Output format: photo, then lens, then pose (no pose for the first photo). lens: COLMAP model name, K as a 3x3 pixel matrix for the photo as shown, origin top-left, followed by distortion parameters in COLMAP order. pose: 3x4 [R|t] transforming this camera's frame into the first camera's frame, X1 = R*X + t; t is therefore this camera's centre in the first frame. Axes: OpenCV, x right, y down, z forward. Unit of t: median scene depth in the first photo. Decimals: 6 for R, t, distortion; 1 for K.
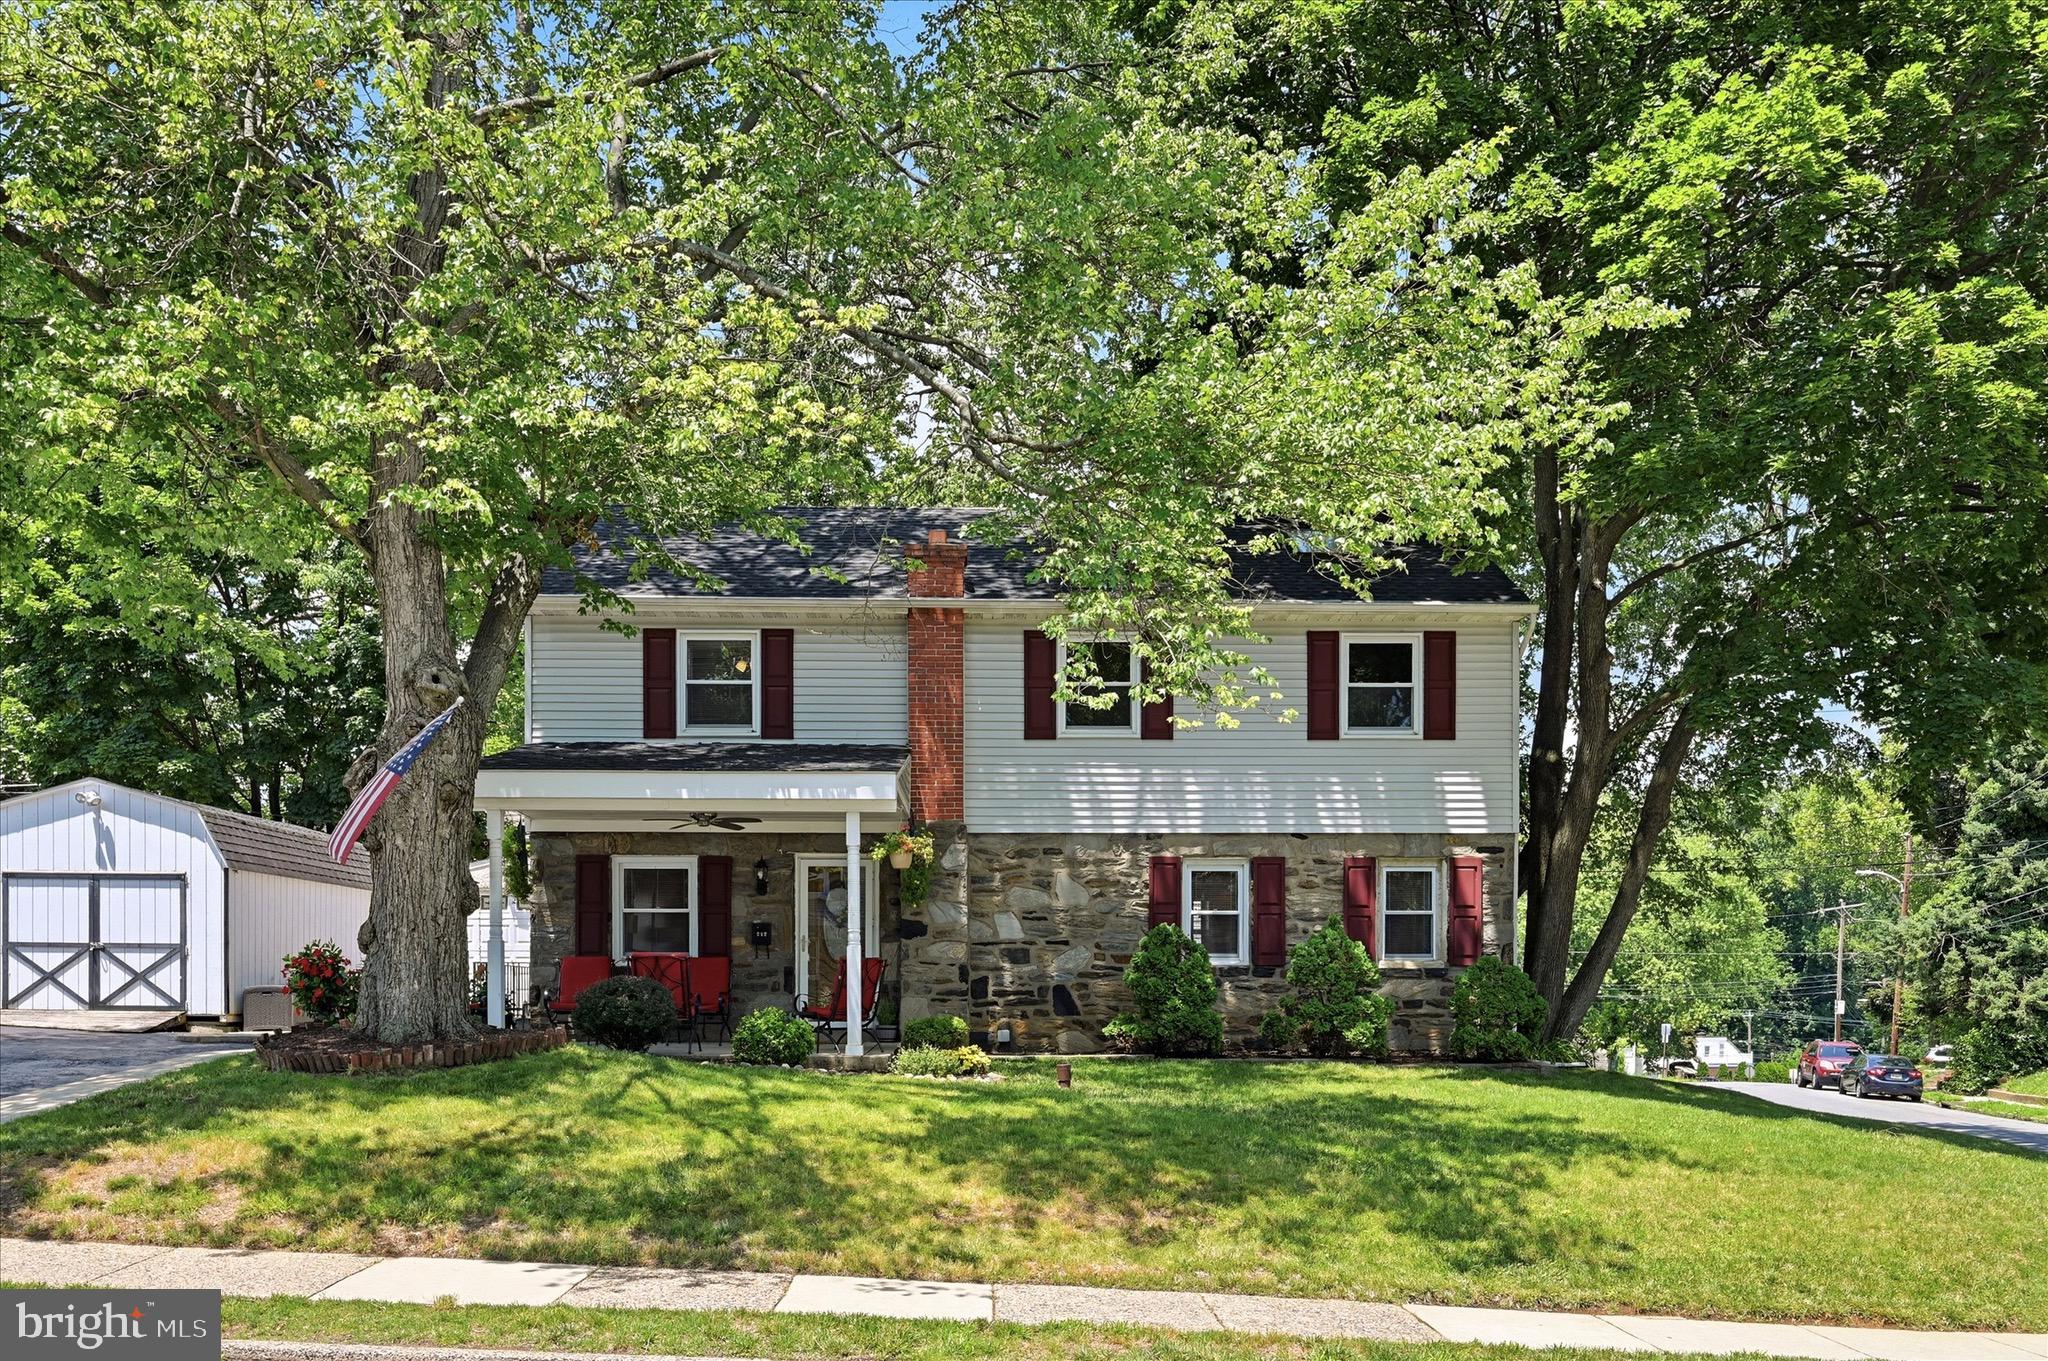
lens RADIAL K [[913.8, 0, 1024.0], [0, 913.8, 717.4], [0, 0, 1]] dist [-0.001425, -0.000113]
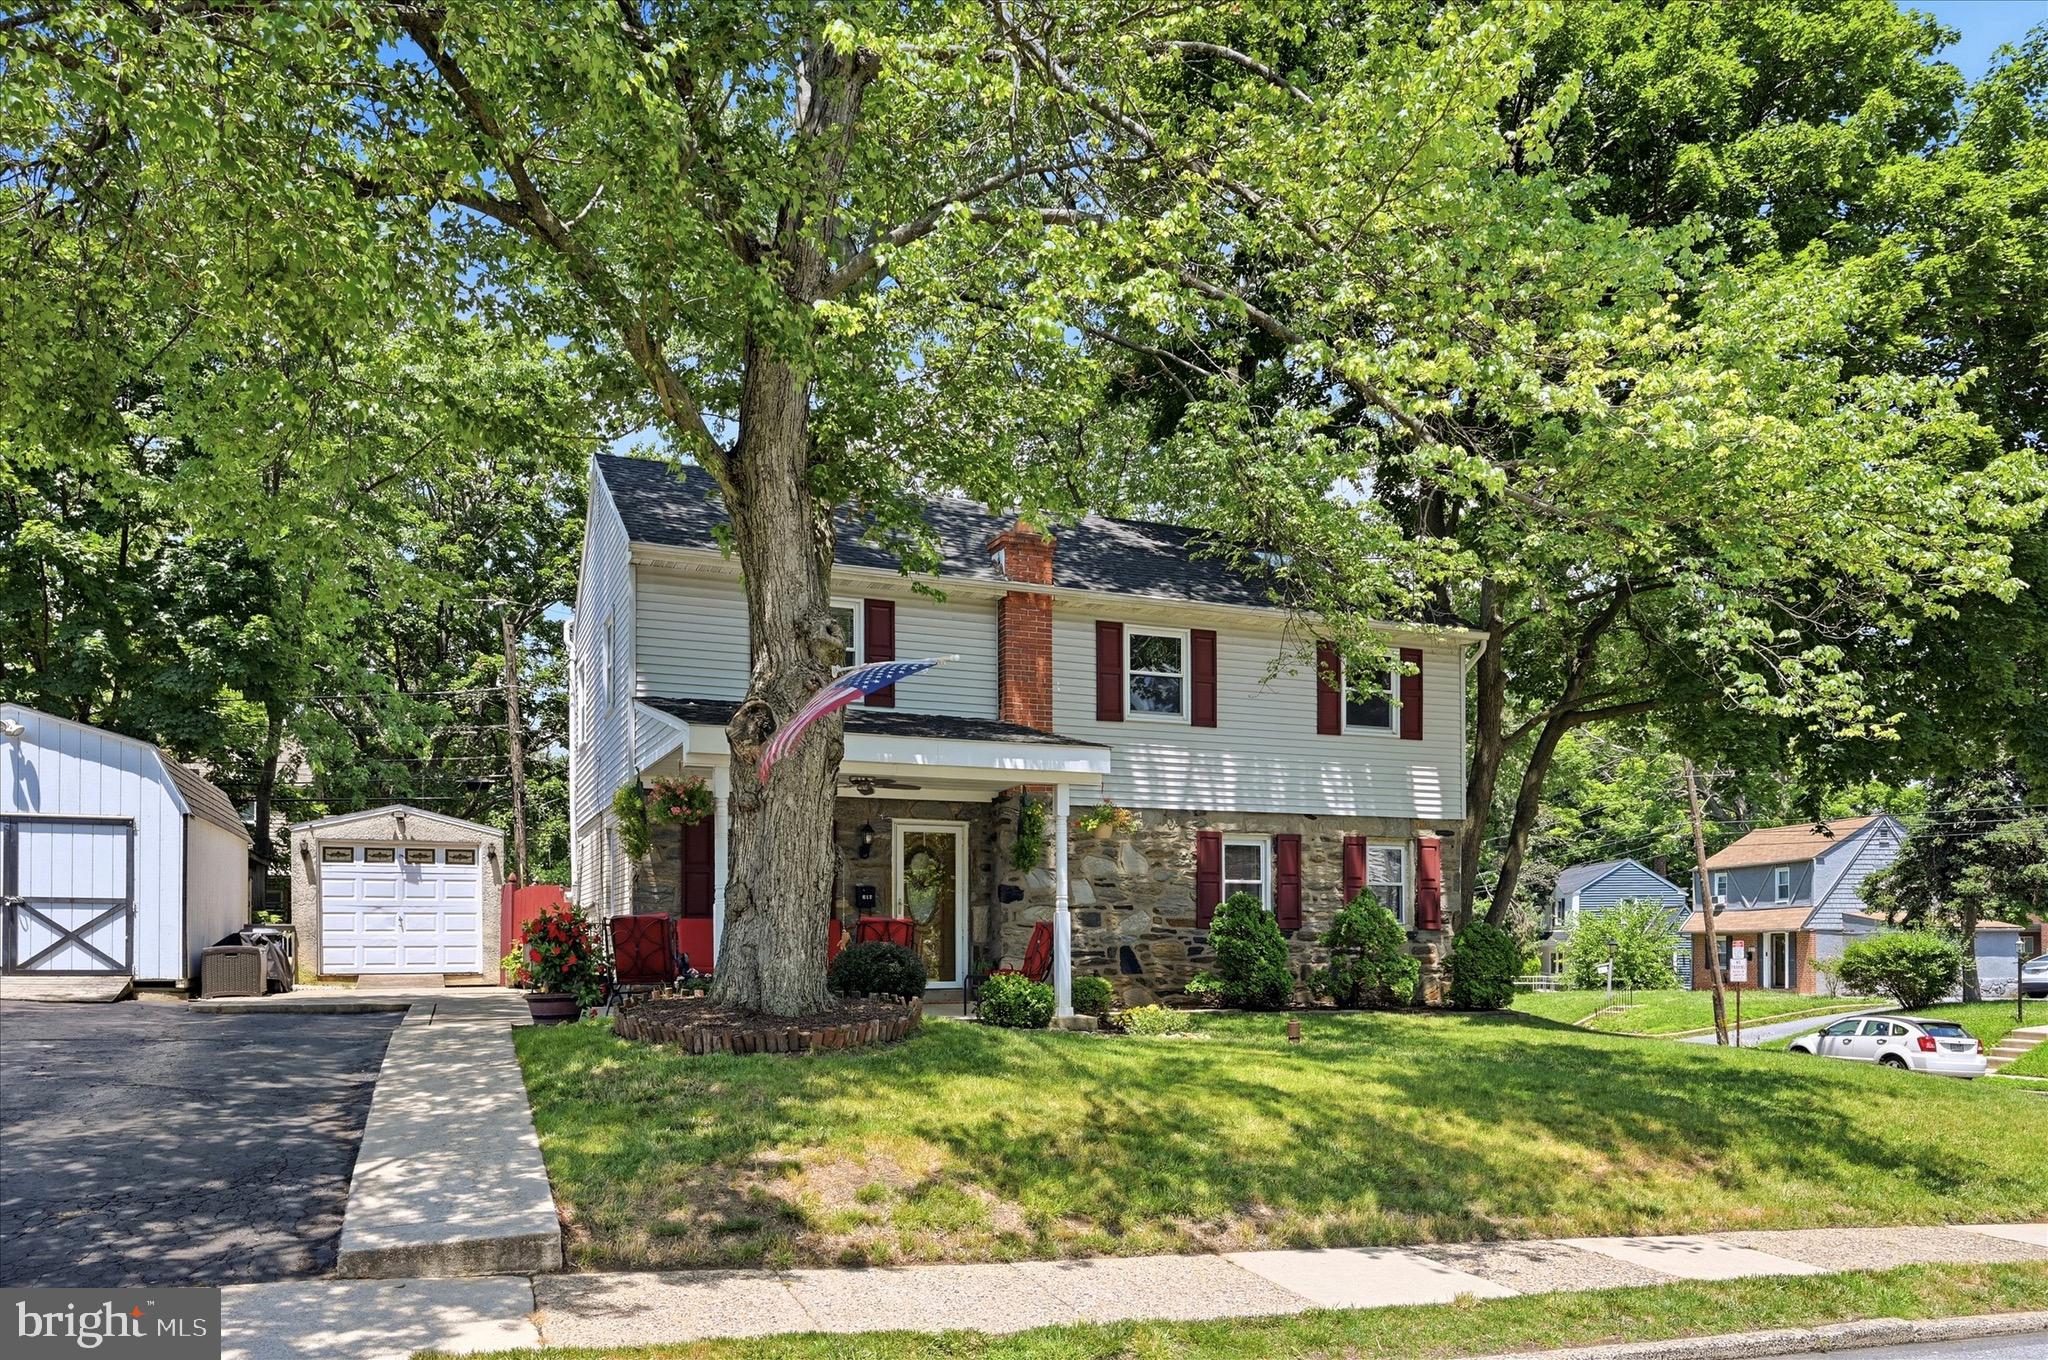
lens RADIAL K [[825.0, 0, 1022.3], [0, 825.0, 697.4], [0, 0, 1]] dist [-0.000963, -0.000017]
pose [[0.976309, 0.061630, 0.207419, -0.284622], [-0.061439, 0.998084, -0.007371, 0.009469], [-0.207476, -0.005547, 0.978224, 0.055095]]
